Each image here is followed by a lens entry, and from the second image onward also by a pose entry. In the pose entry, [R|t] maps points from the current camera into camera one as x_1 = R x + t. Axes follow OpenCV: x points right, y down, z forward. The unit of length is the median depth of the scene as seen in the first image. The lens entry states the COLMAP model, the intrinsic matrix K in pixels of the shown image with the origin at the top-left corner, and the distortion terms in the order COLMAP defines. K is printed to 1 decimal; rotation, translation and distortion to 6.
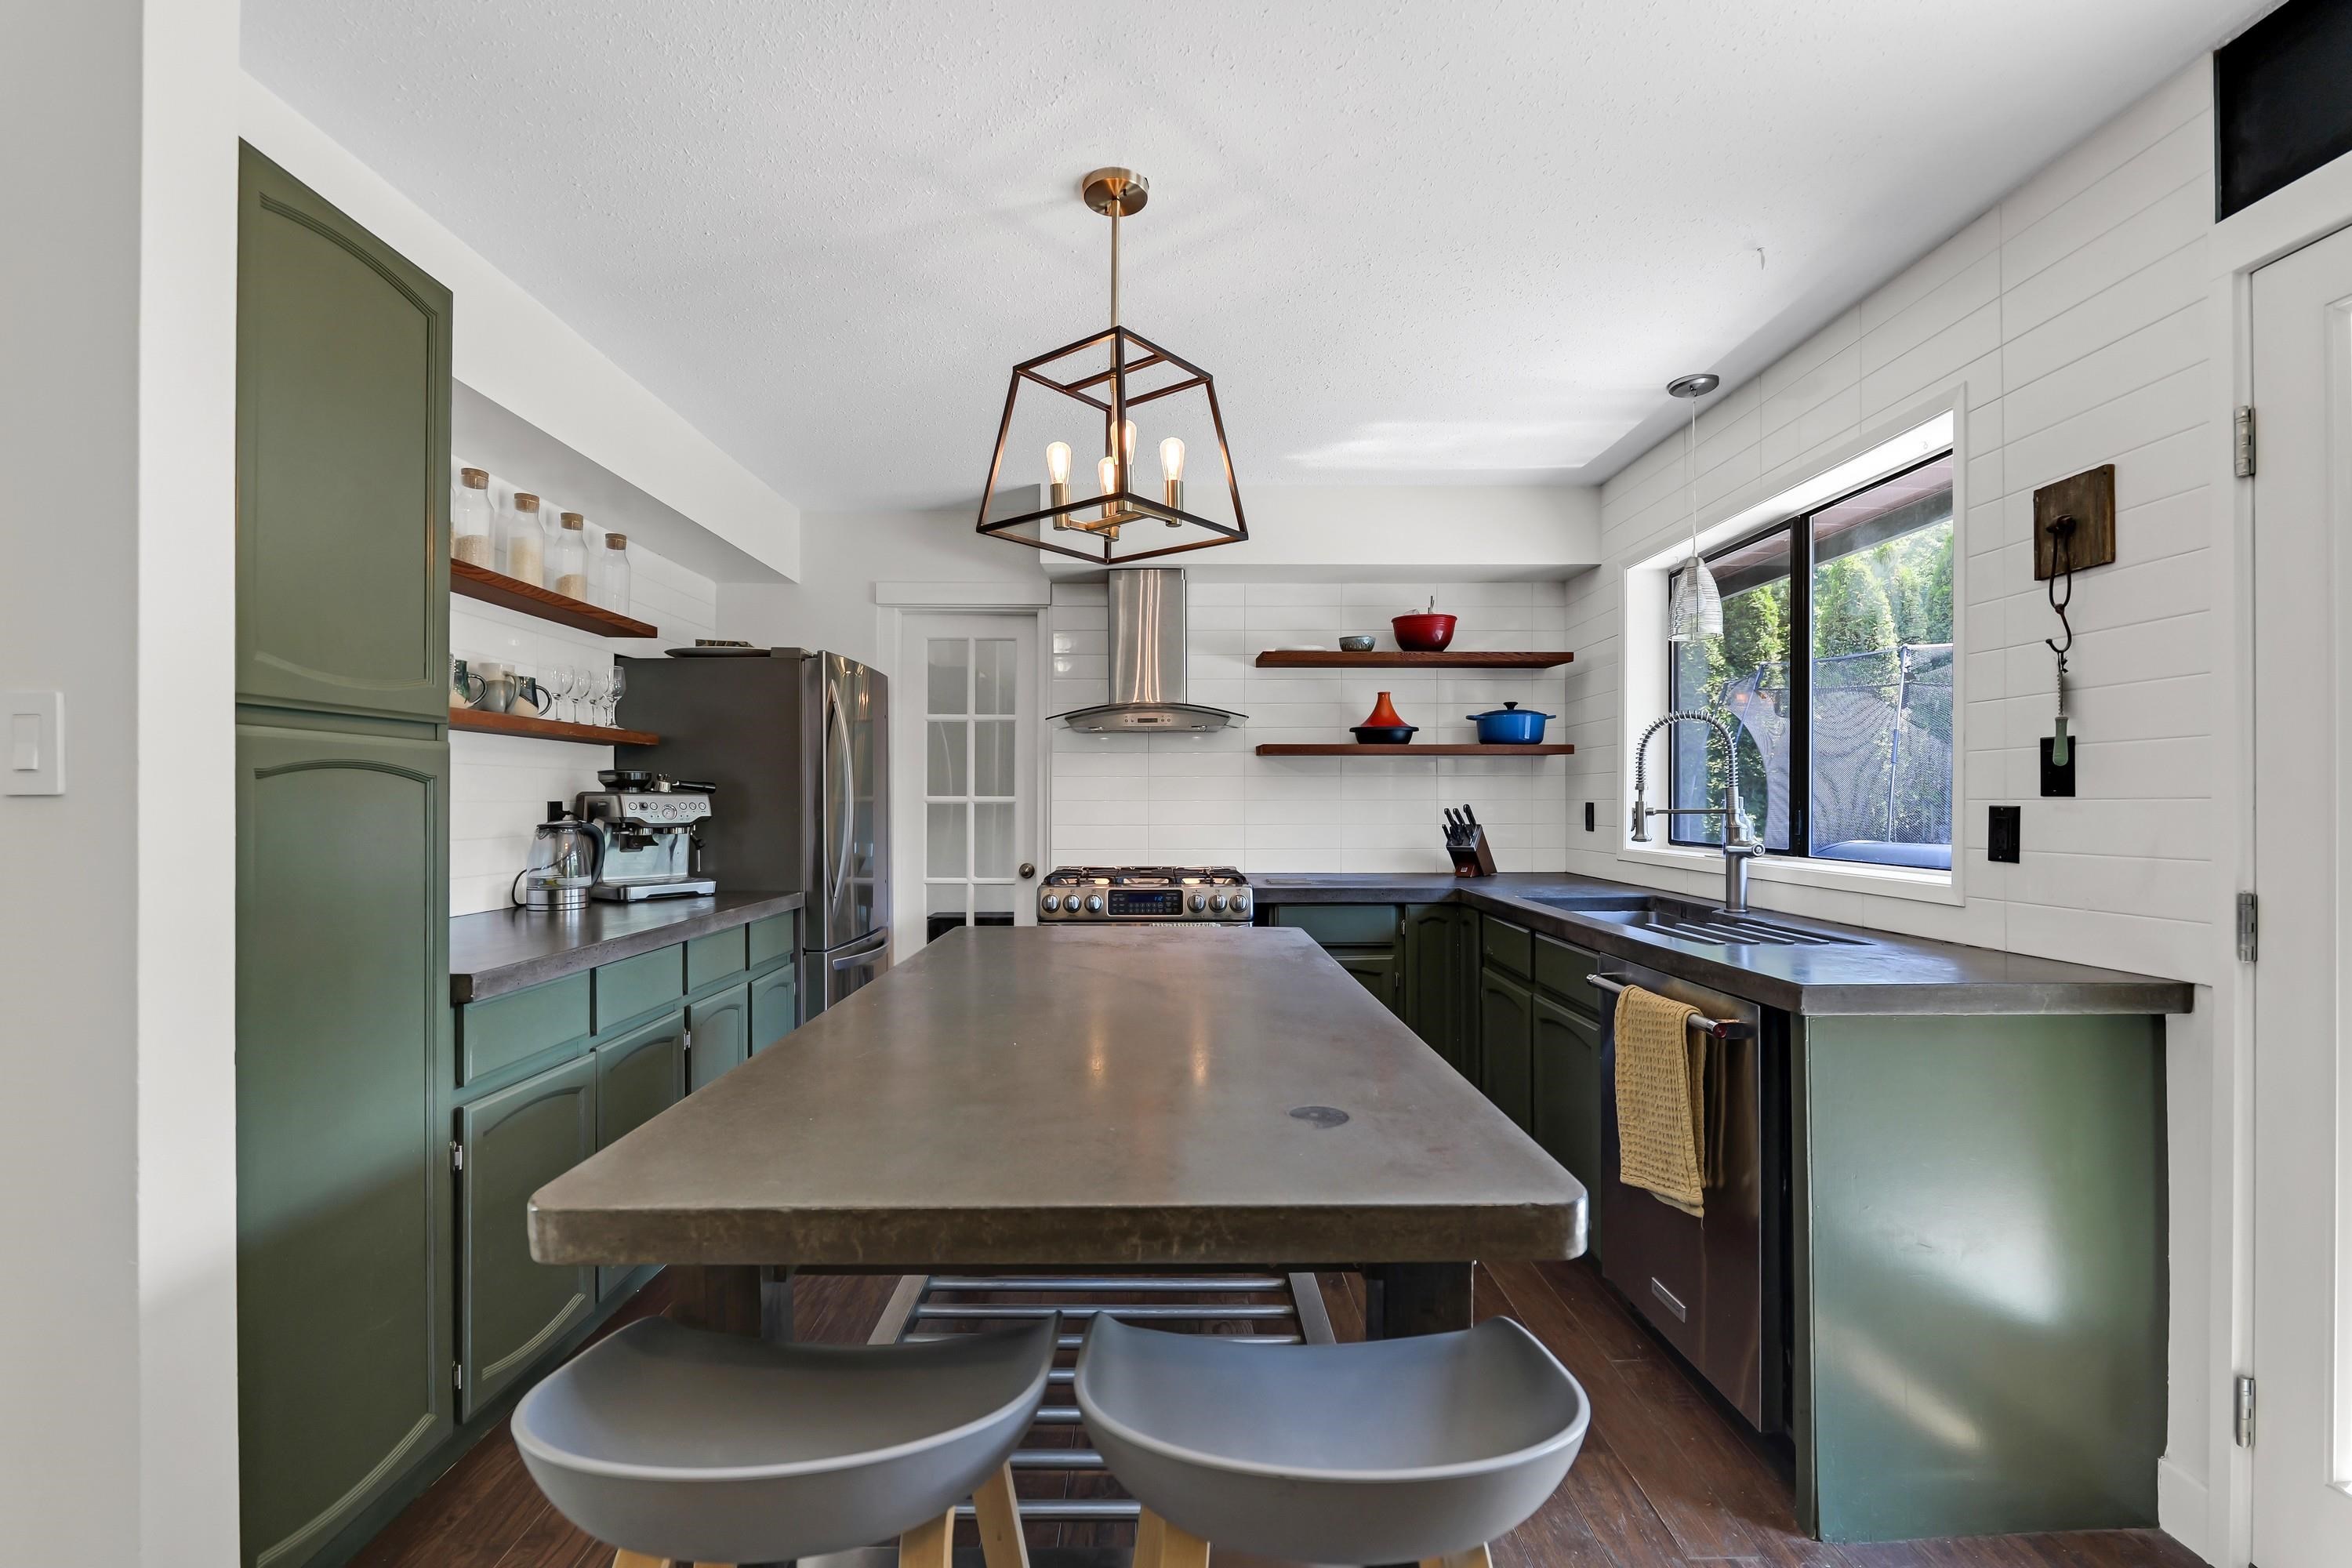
lens RADIAL K [[973.9, 0, 1167.0], [0, 973.9, 796.3], [0, 0, 1]] dist [0.000974, -0.000204]
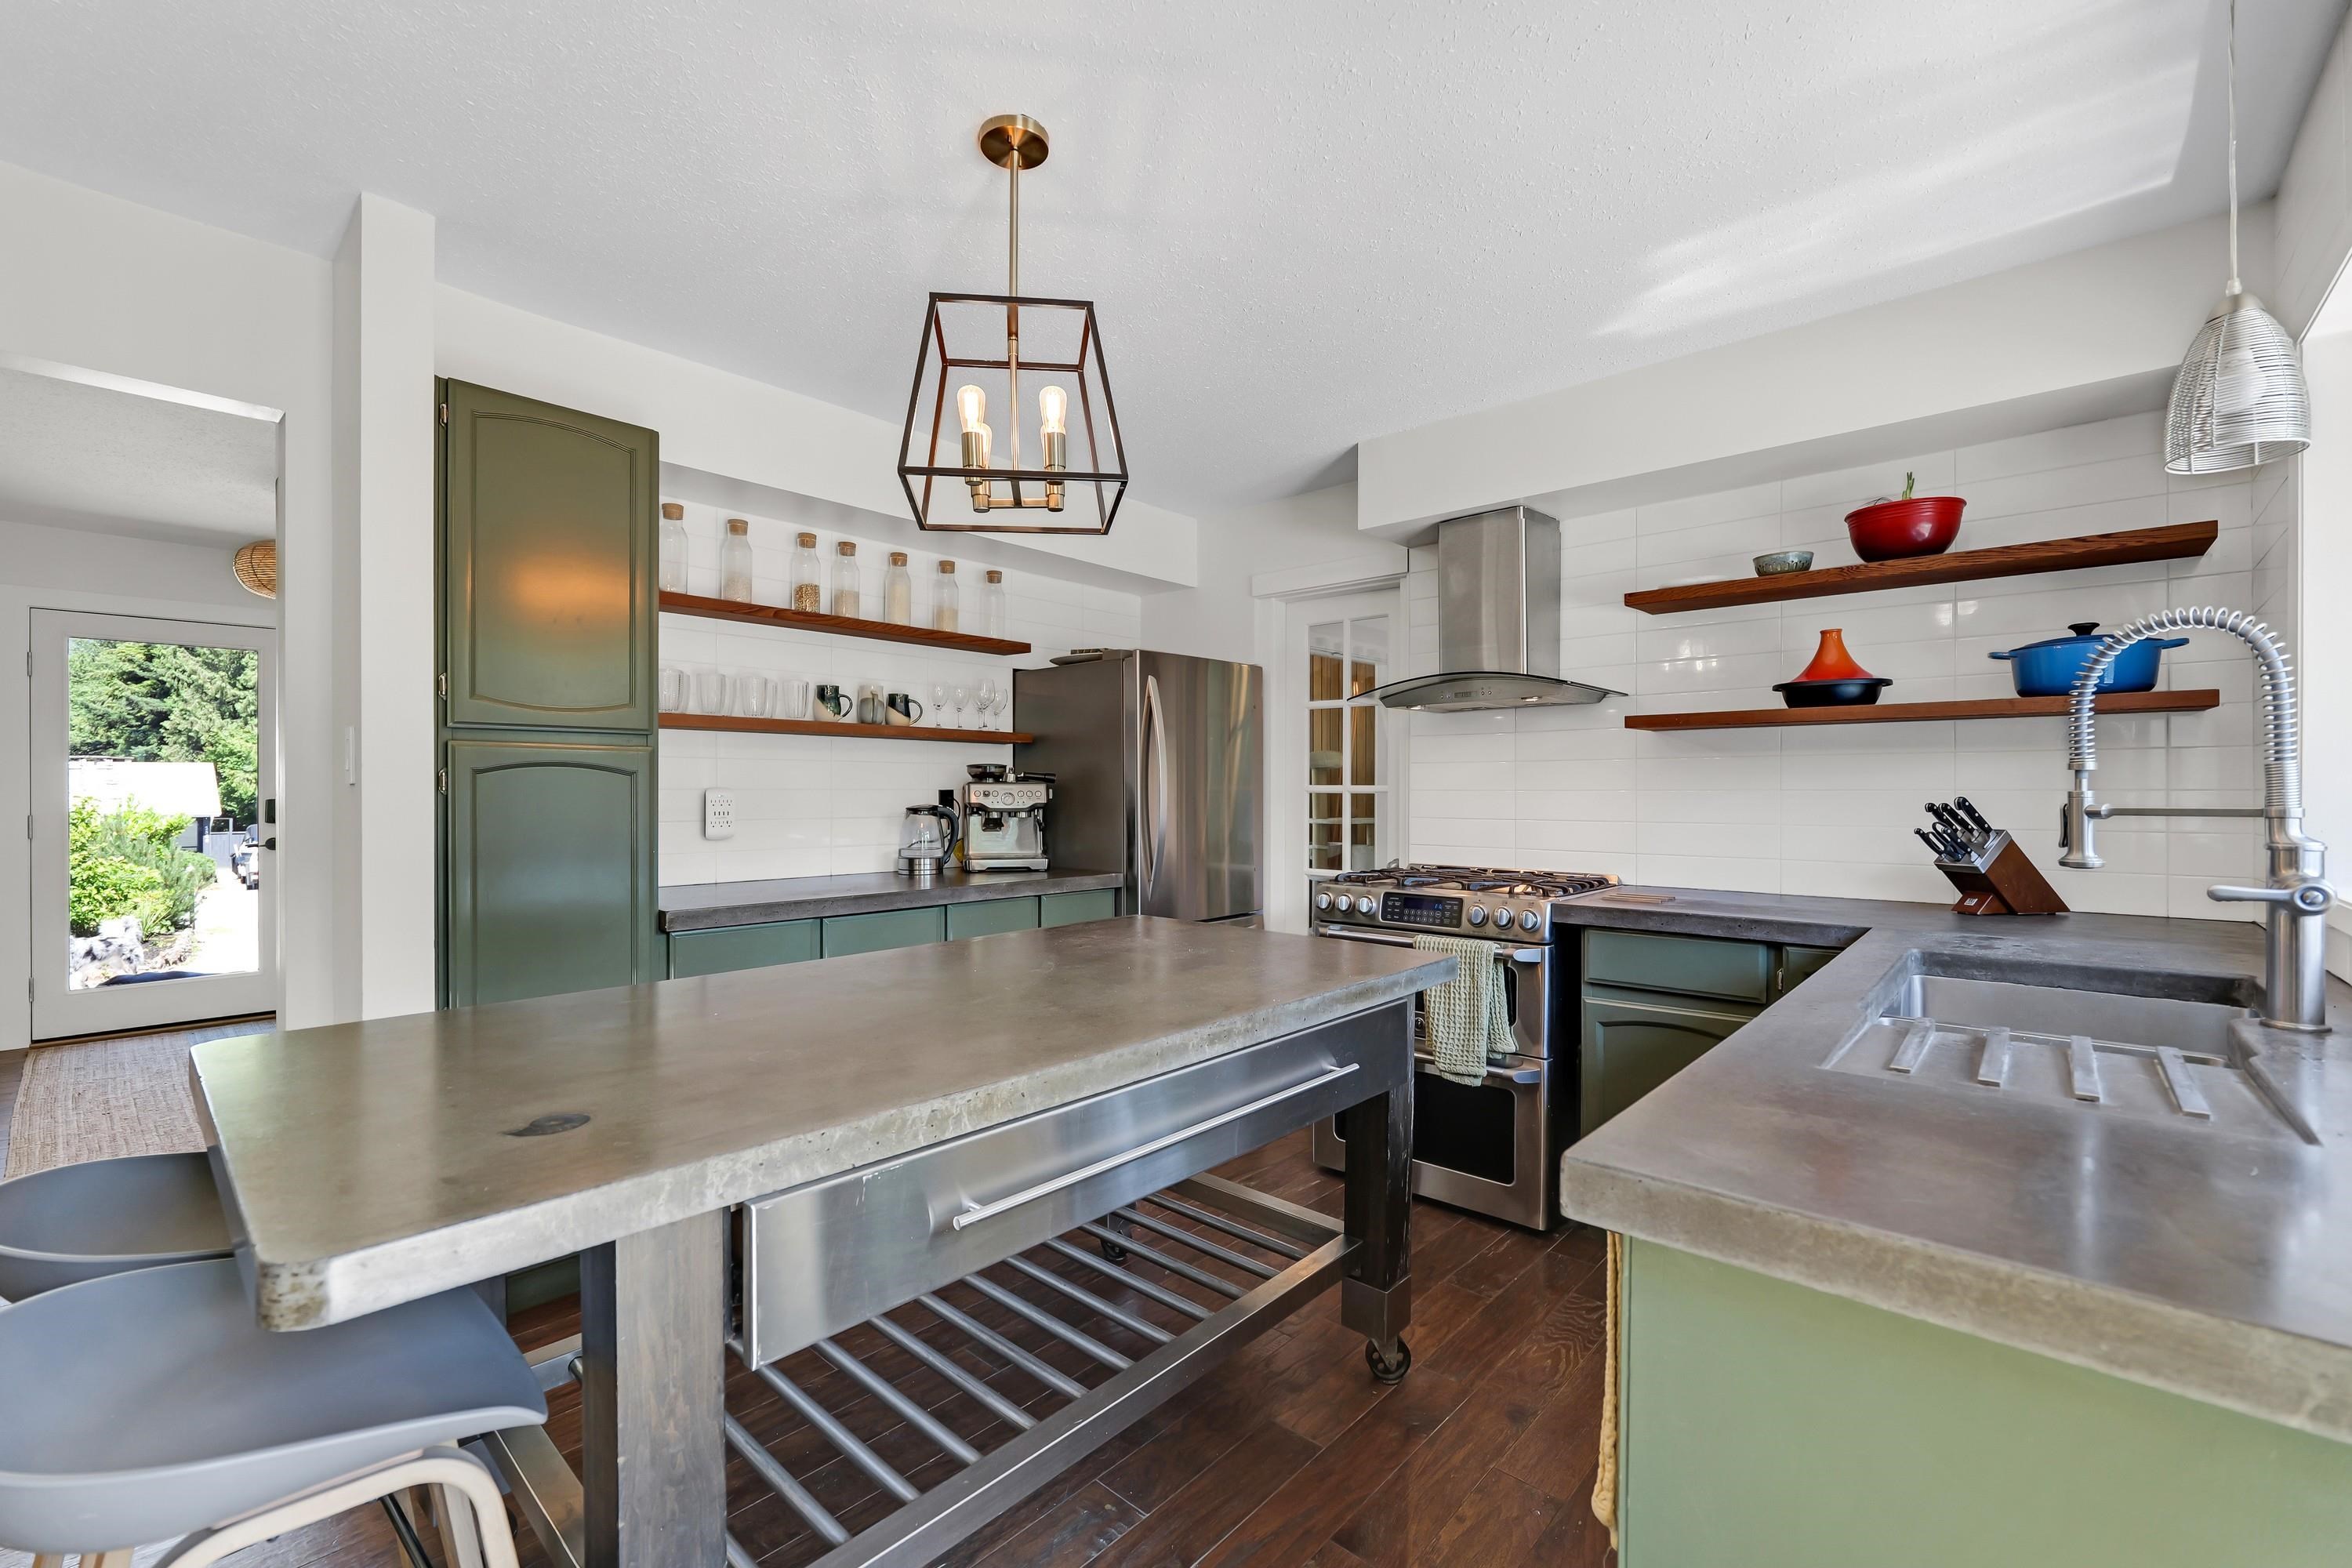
lens RADIAL K [[981.6, 0, 1209.0], [0, 981.6, 792.0], [0, 0, 1]] dist [-0.000512, 0.000117]
pose [[0.741685, 0.002787, -0.670743, 0.403421], [0.001676, 0.999981, 0.006009, 0.000852], [0.670747, -0.005581, 0.741666, 0.232973]]
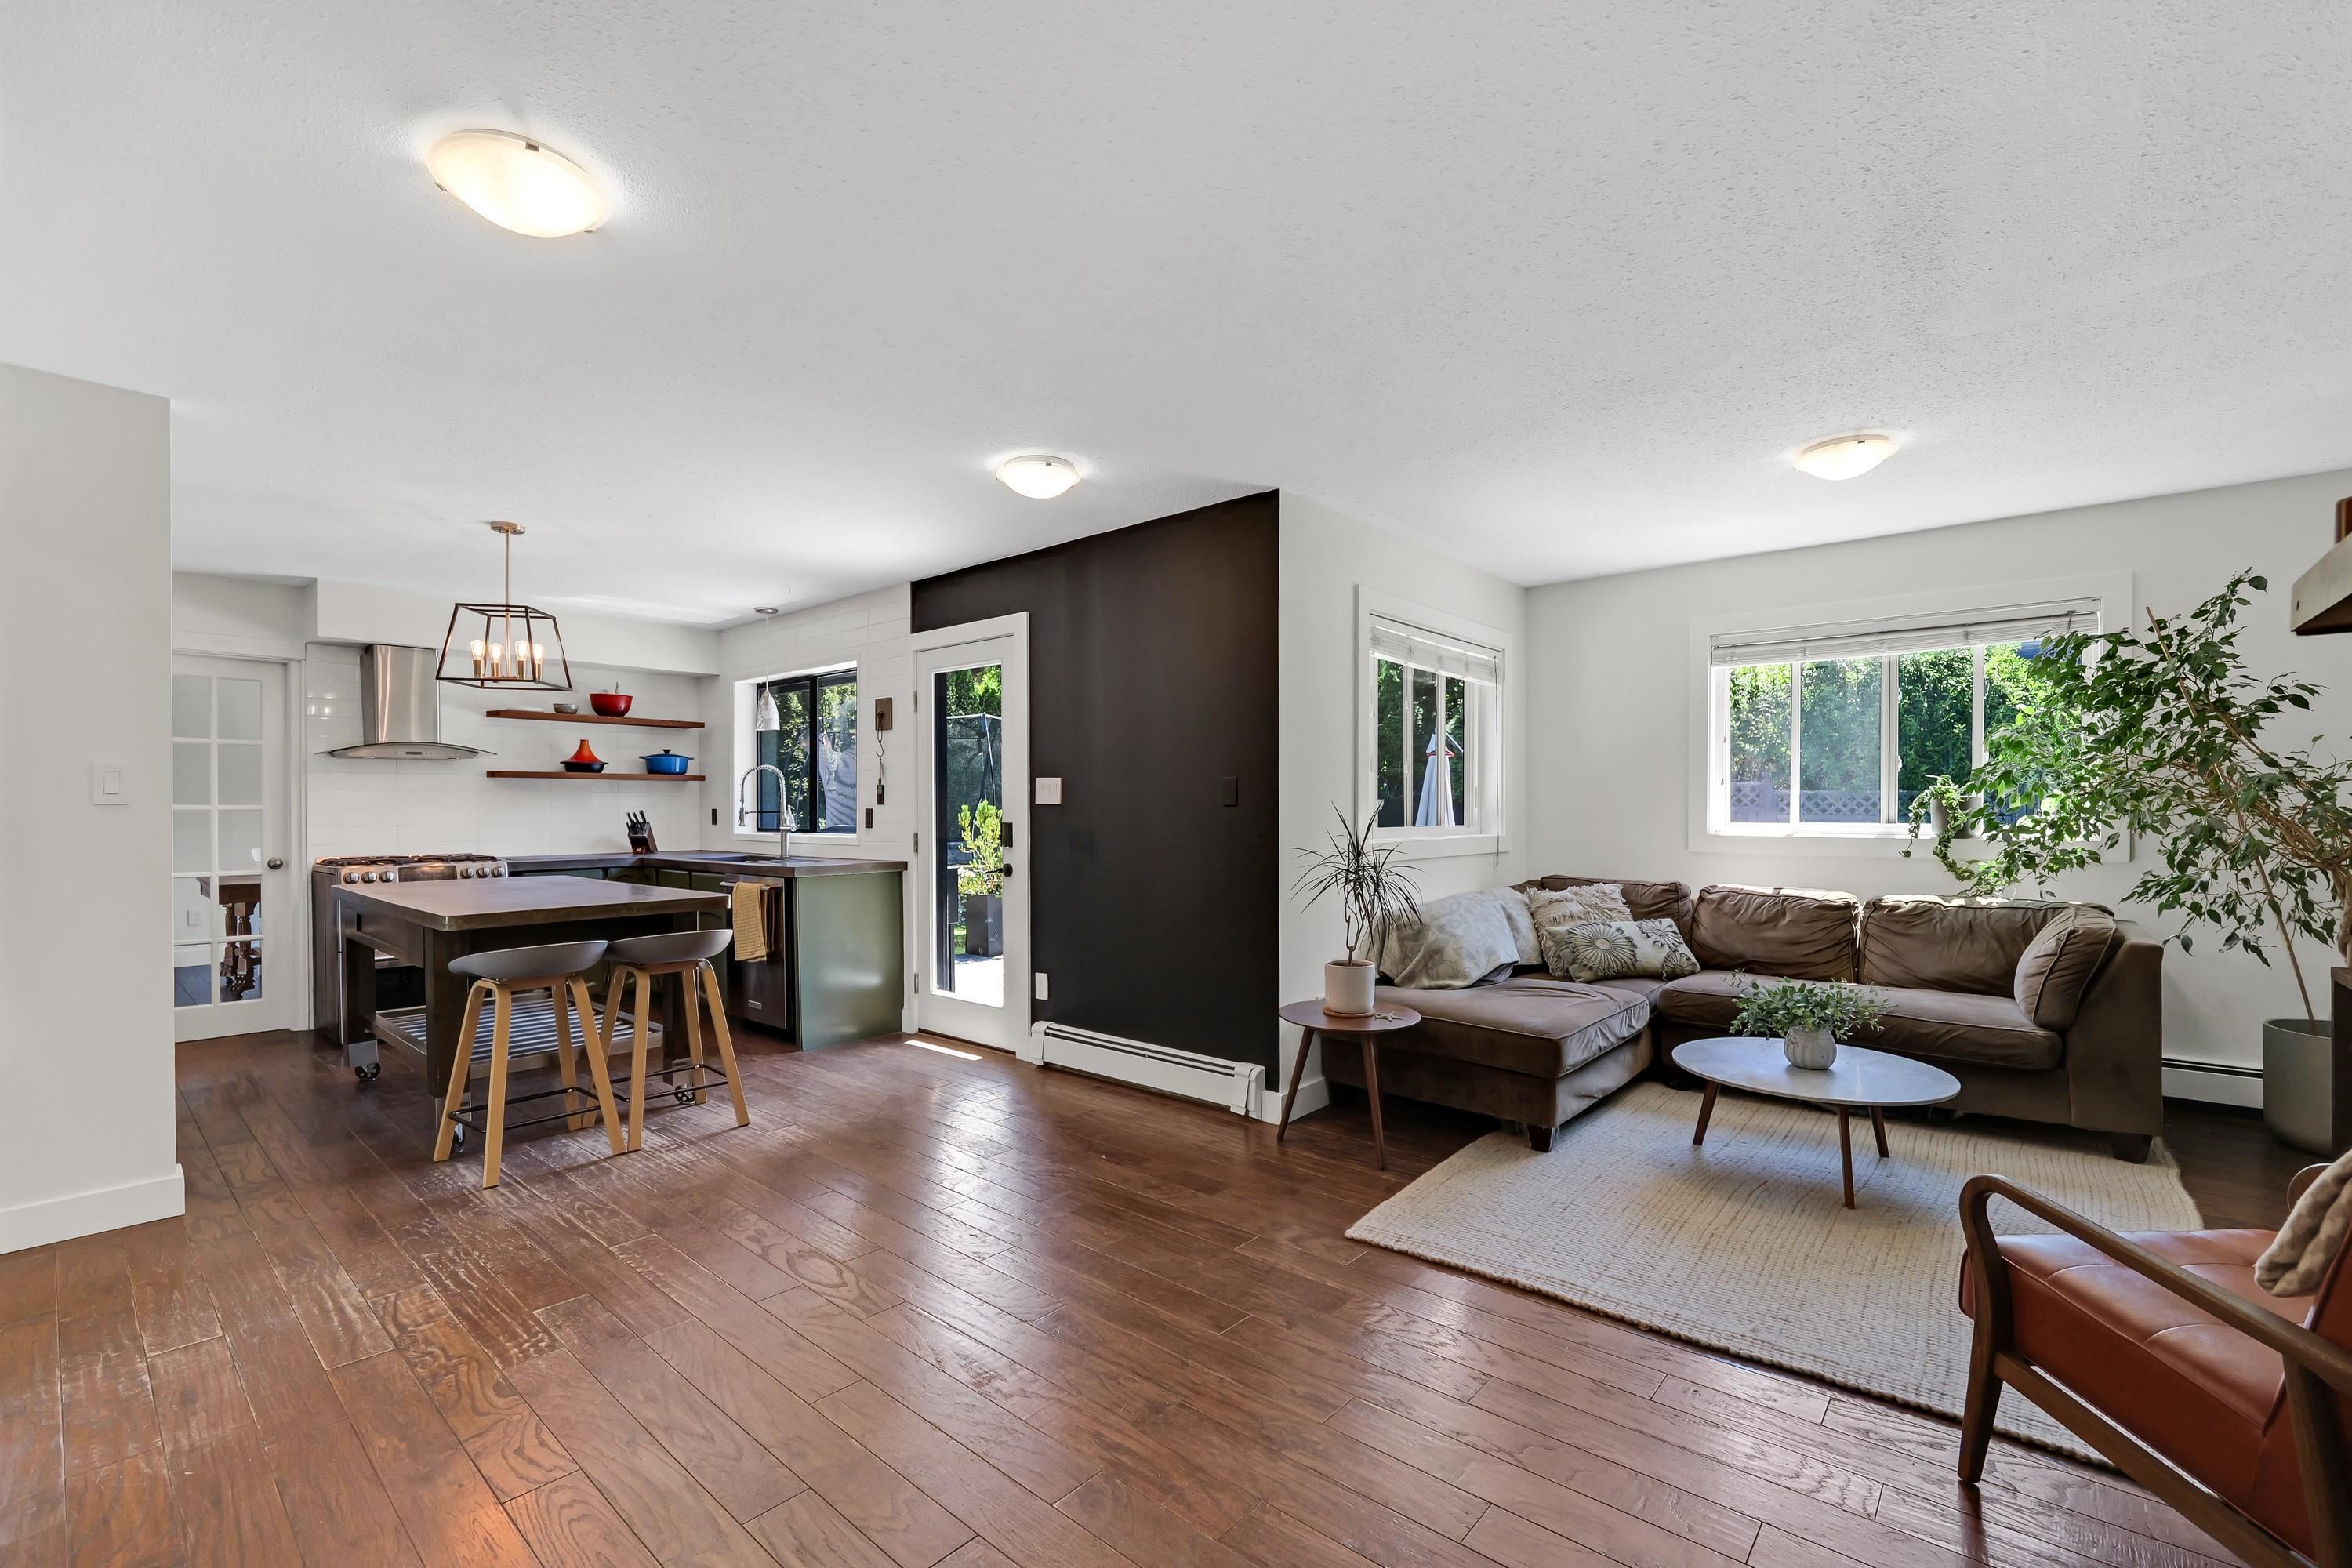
lens RADIAL K [[996.5, 0, 1173.2], [0, 996.5, 810.7], [0, 0, 1]] dist [-0.003759, -0.000251]
pose [[0.652256, -0.005000, 0.757982, -0.427036], [0.001702, 0.999985, 0.005131, 0.002626], [-0.757997, -0.002056, 0.652255, -0.880703]]
